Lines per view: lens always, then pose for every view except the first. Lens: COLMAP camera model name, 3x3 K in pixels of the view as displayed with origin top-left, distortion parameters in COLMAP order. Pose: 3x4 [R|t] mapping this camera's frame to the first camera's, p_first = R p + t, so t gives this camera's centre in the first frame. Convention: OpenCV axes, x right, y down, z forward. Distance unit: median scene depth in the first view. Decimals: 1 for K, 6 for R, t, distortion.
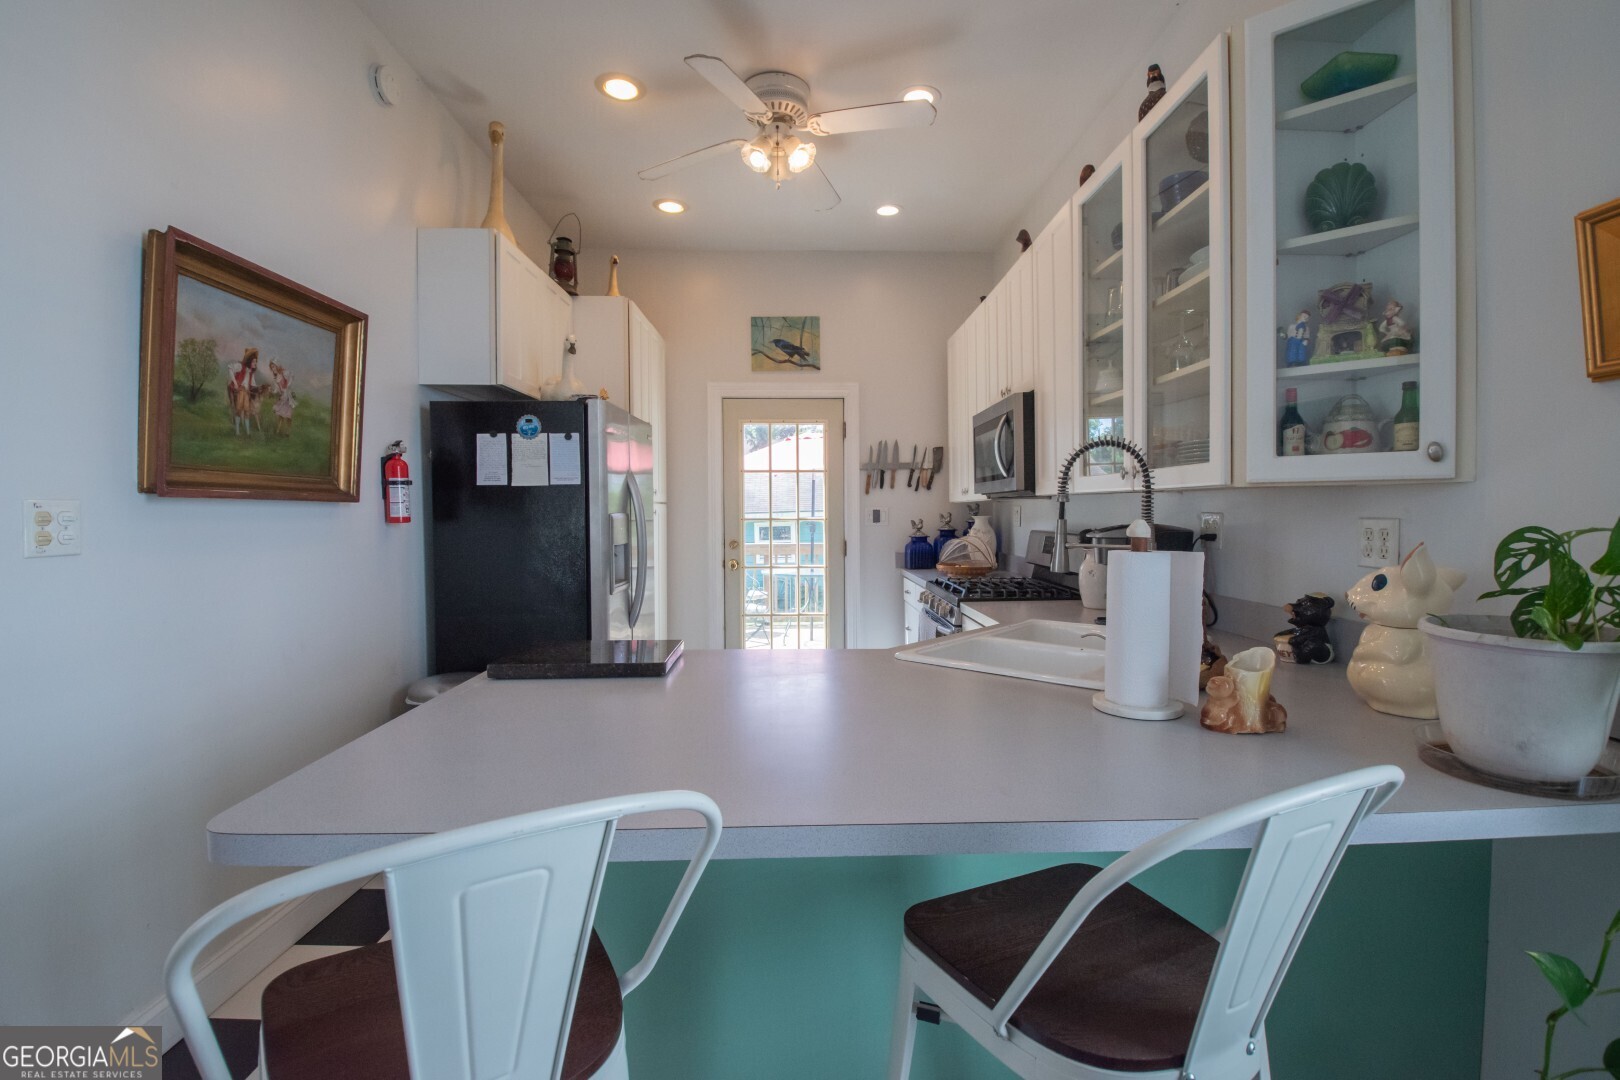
lens RADIAL K [[718.0, 0, 816.7], [0, 718.0, 527.3], [0, 0, 1]] dist [0.017124, -0.030827]
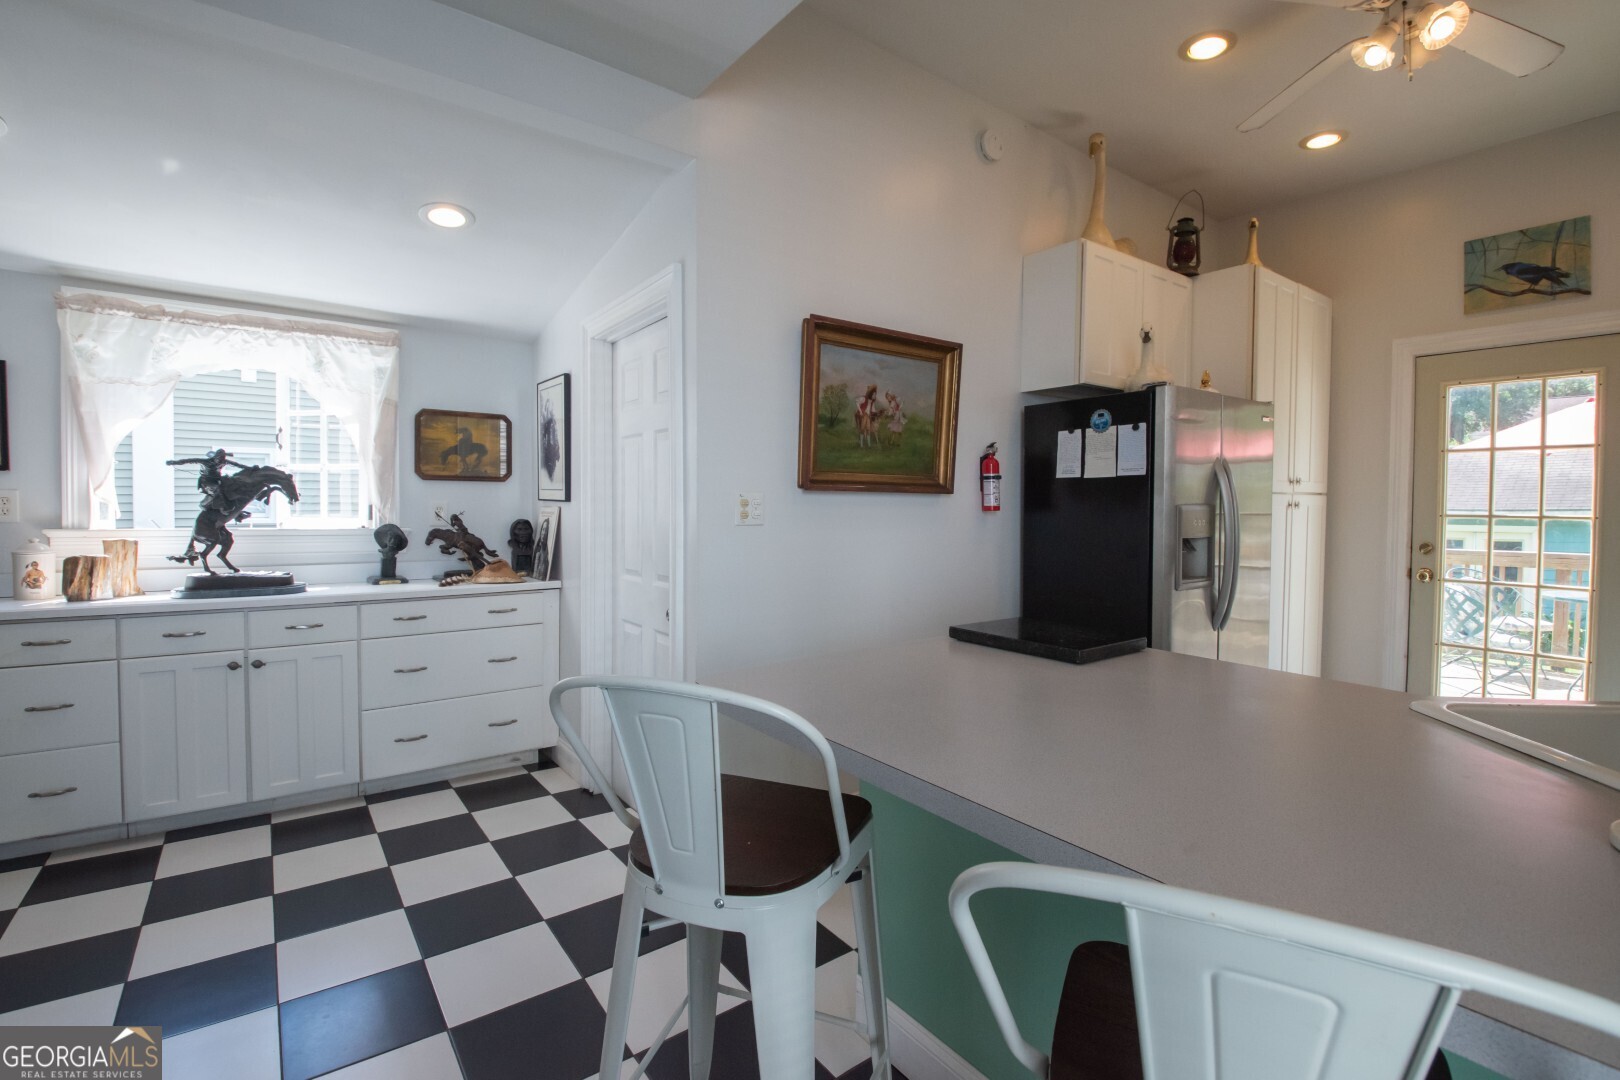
lens RADIAL K [[727.1, 0, 812.5], [0, 727.1, 533.1], [0, 0, 1]] dist [0.000214, -0.015122]
pose [[0.578814, 0.035725, -0.814677, 0.167764], [-0.023906, 0.999354, 0.026839, 0.003534], [0.815109, 0.003942, 0.579294, 0.036233]]
